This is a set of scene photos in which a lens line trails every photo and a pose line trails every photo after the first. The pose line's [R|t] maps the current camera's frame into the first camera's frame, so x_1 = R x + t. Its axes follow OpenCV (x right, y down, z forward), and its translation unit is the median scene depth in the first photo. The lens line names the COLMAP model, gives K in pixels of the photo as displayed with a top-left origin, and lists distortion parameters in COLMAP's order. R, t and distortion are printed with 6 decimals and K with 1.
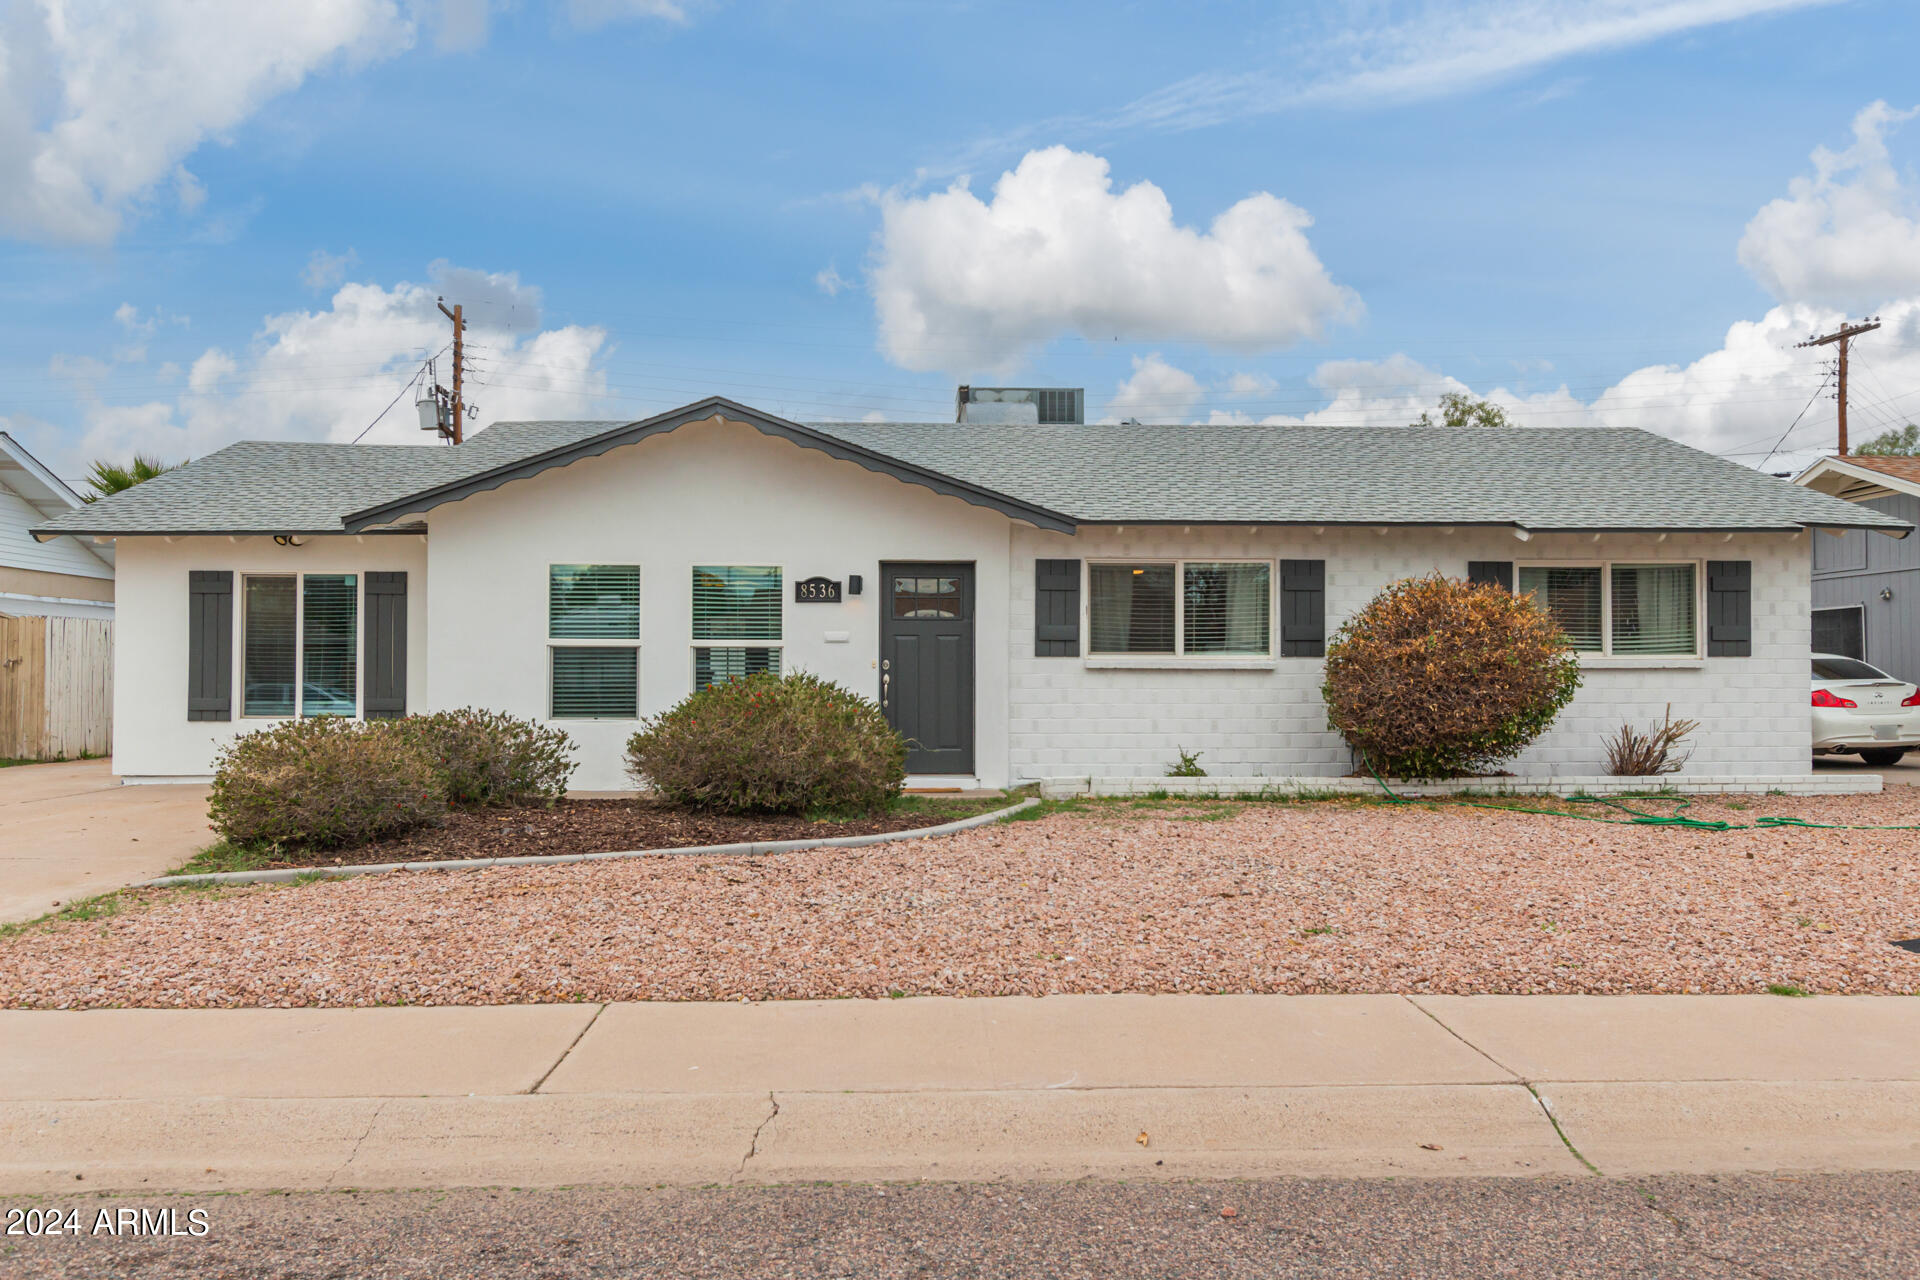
lens RADIAL K [[1492.4, 0, 960.0], [0, 1492.4, 640.0], [0, 0, 1]] dist [0.005302, -0.005357]
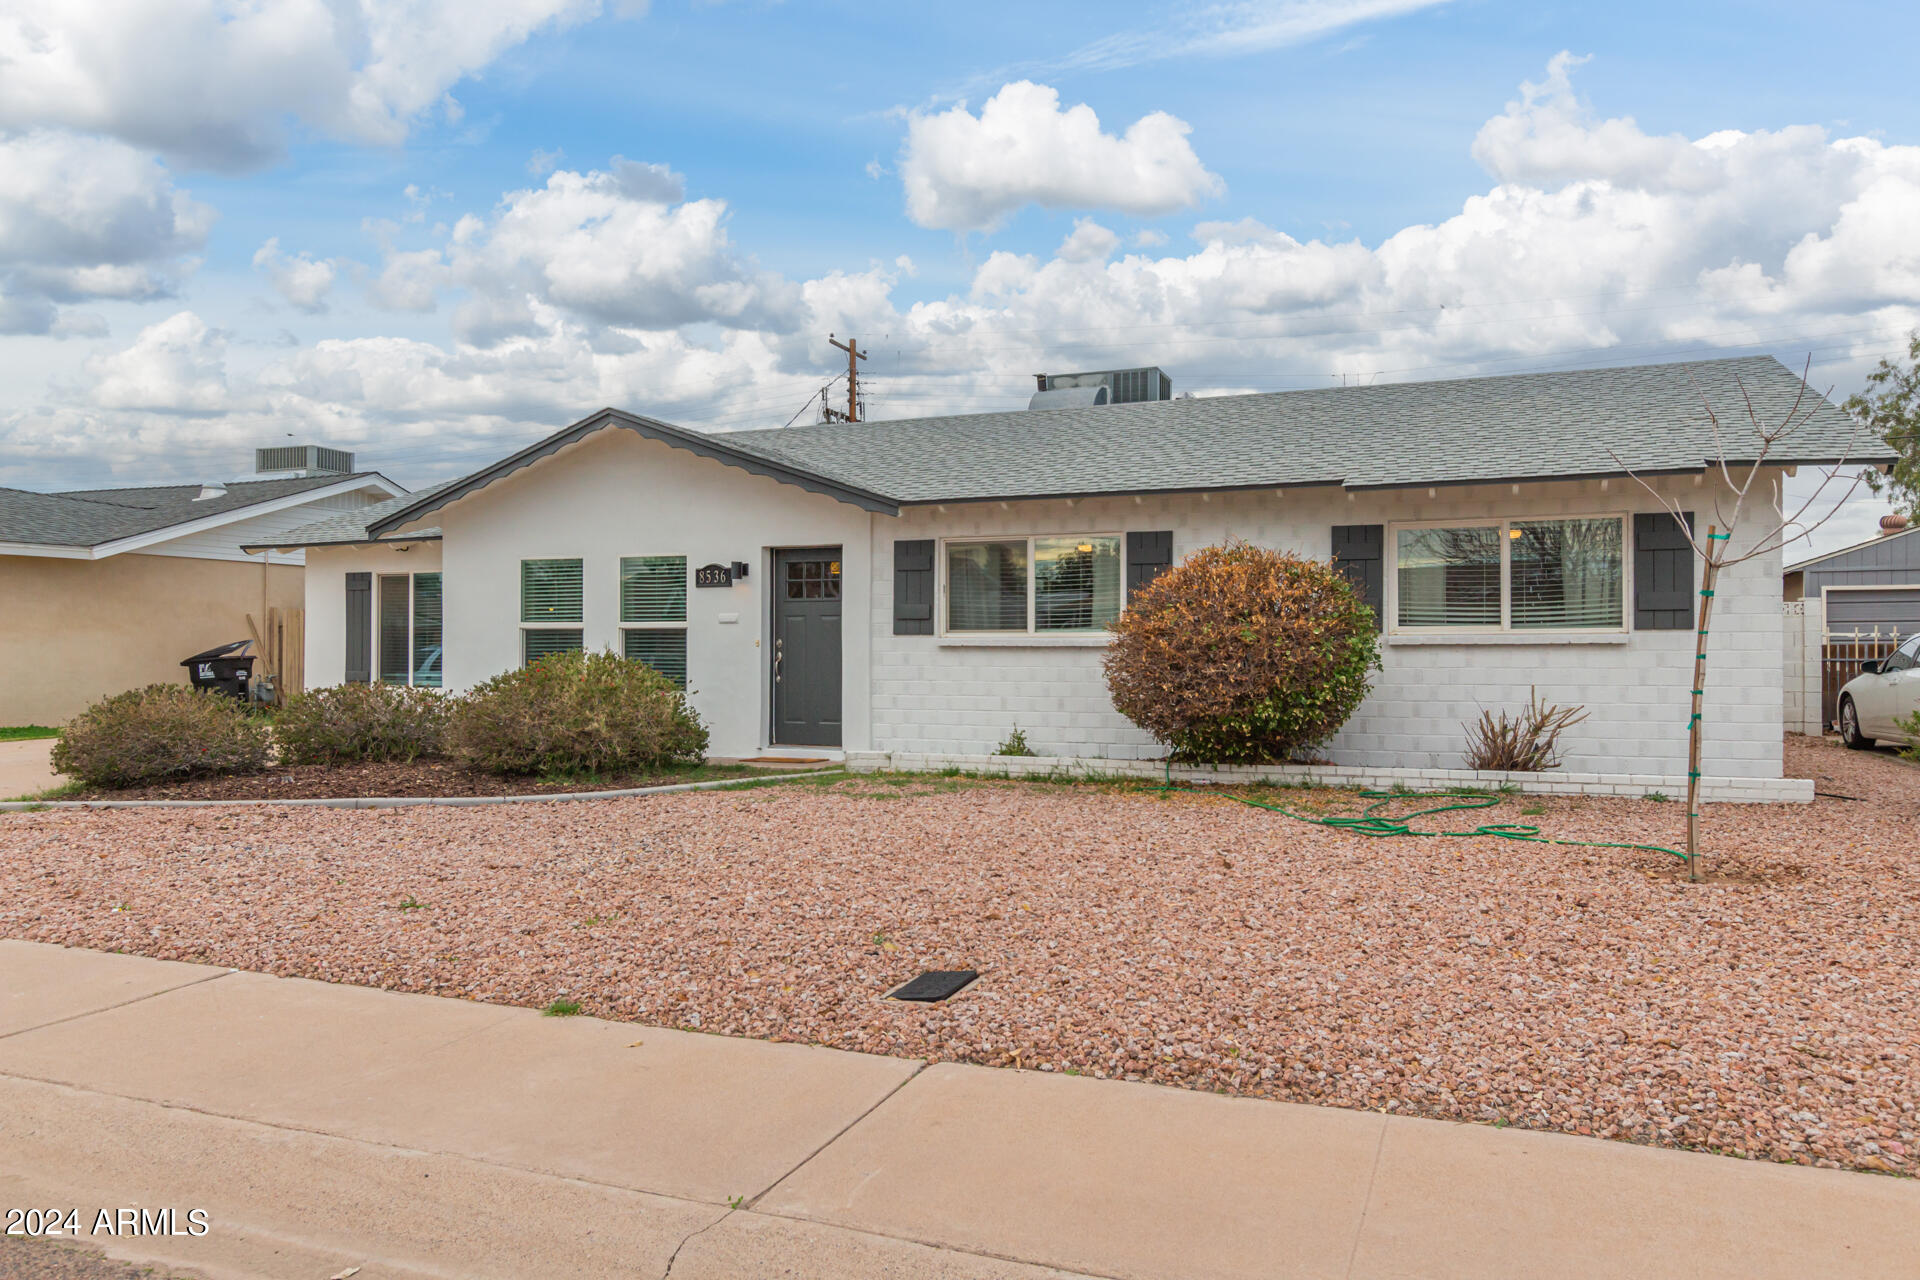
lens RADIAL K [[1346.9, 0, 960.0], [0, 1346.9, 640.0], [0, 0, 1]] dist [0.002048, 0.001437]
pose [[0.908291, -0.004690, -0.418312, 0.482899], [0.010875, 0.999864, 0.012403, 0.003540], [0.418197, -0.015815, 0.908219, 0.168788]]
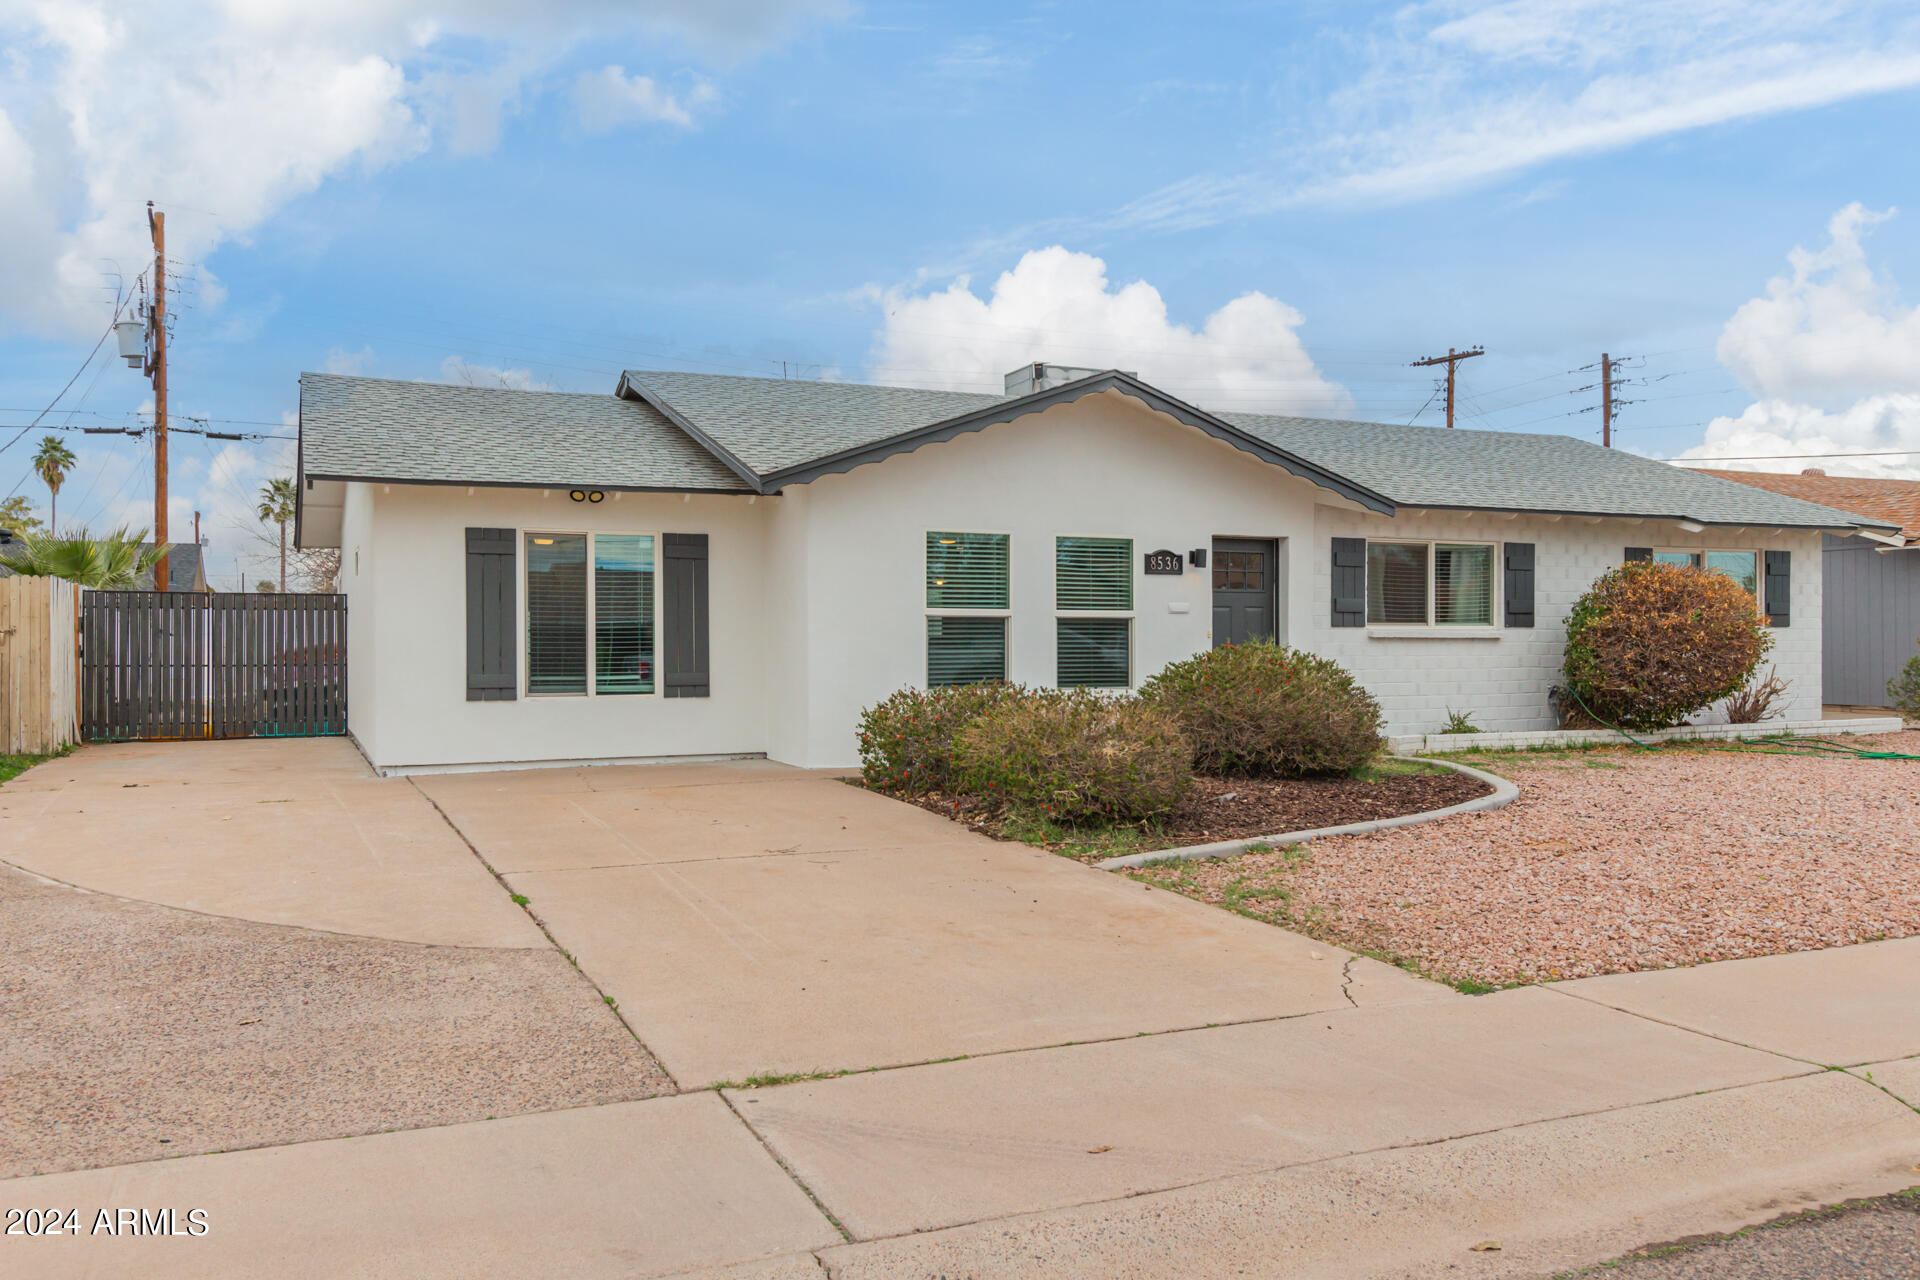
lens RADIAL K [[1492.4, 0, 960.0], [0, 1492.4, 640.0], [0, 0, 1]] dist [0.005302, -0.005357]
pose [[0.926527, -0.002866, 0.376217, -0.608778], [-0.004769, 0.999801, 0.019362, 0.000796], [-0.376198, -0.019734, 0.926329, 0.094479]]
